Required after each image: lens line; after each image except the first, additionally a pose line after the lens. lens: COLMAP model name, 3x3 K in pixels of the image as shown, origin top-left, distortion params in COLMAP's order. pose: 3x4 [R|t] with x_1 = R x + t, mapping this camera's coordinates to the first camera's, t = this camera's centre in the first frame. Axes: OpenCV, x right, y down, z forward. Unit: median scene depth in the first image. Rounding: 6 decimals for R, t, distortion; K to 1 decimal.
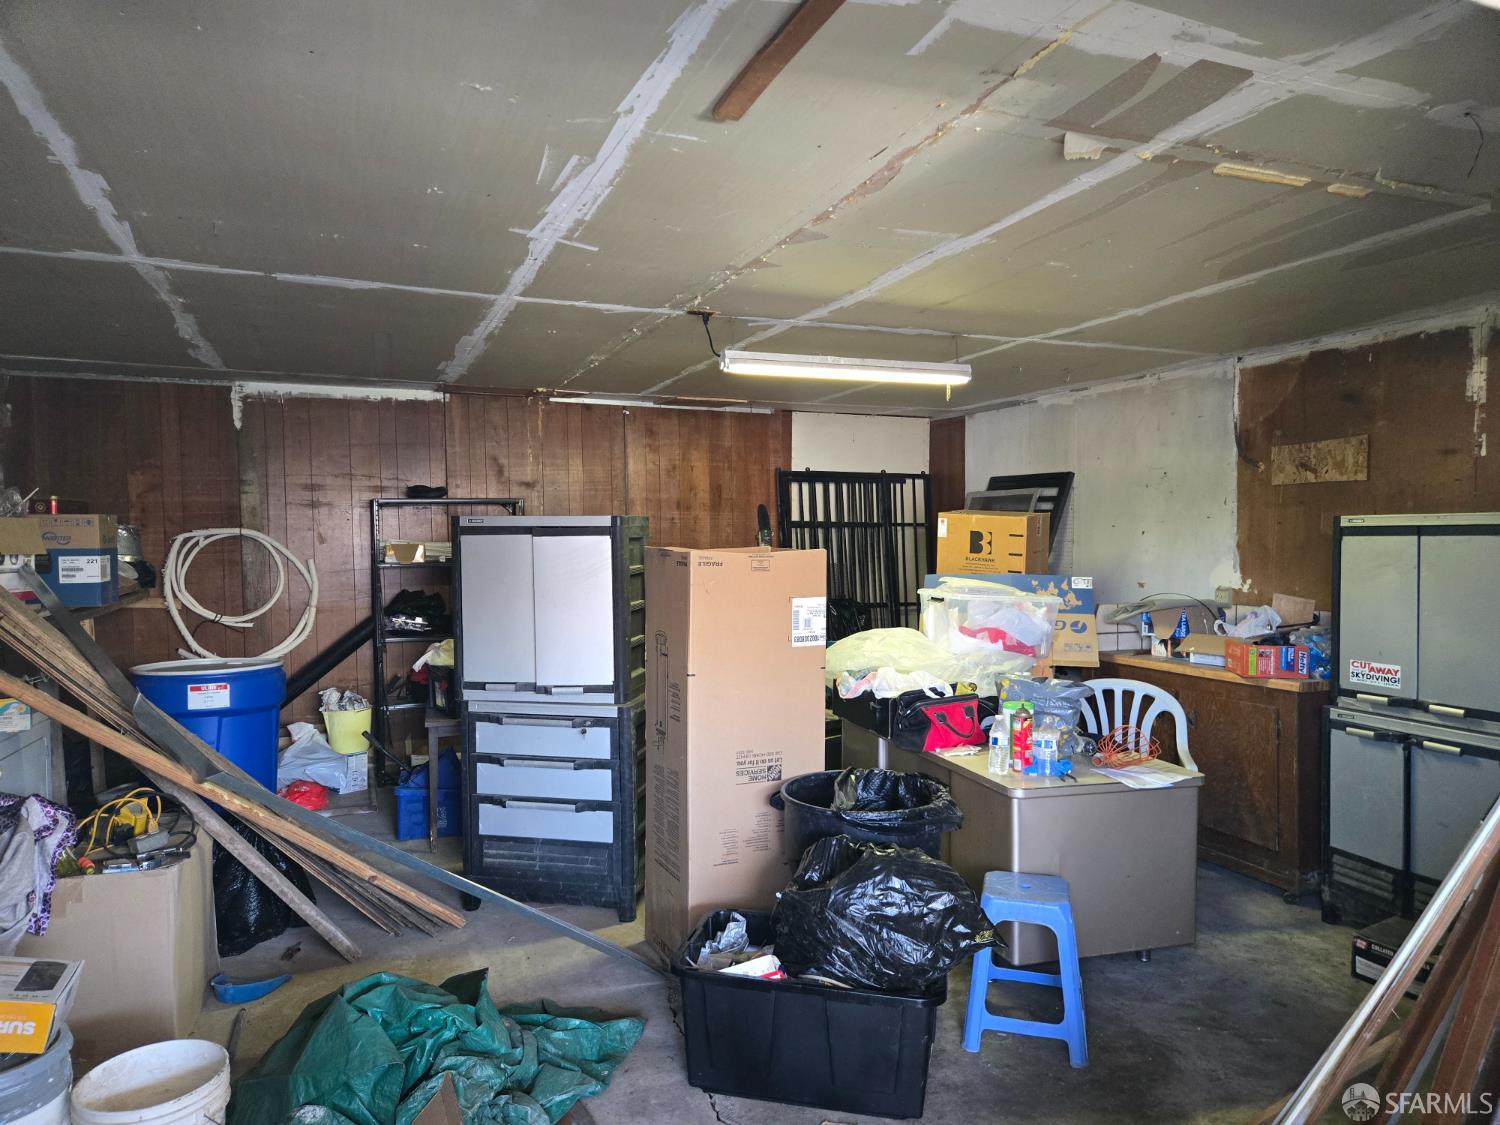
lens RADIAL K [[996.9, 0, 755.7], [0, 996.9, 576.6], [0, 0, 1]] dist [0.066845, -0.054021]
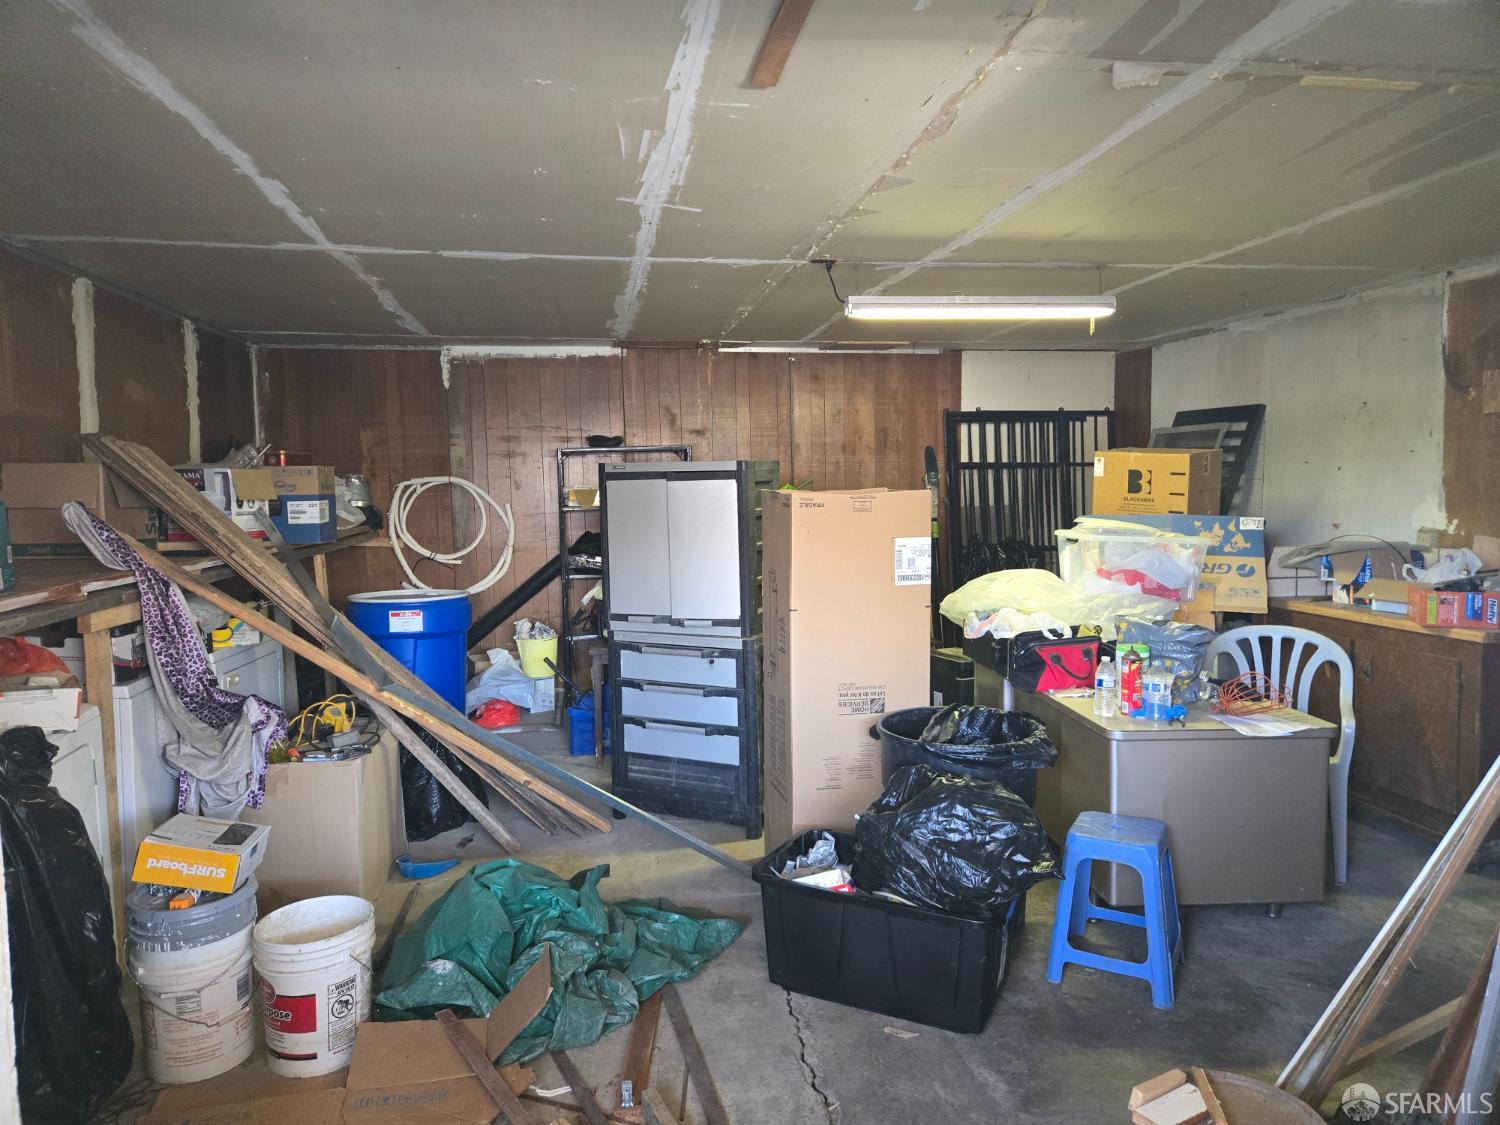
lens RADIAL K [[996.9, 0, 746.5], [0, 996.9, 559.0], [0, 0, 1]] dist [0.066845, -0.054021]
pose [[0.974246, 0.007157, -0.225373, 0.110763], [0.001481, 0.999272, 0.038134, 0.003553], [0.225482, -0.037485, 0.973526, -0.035906]]
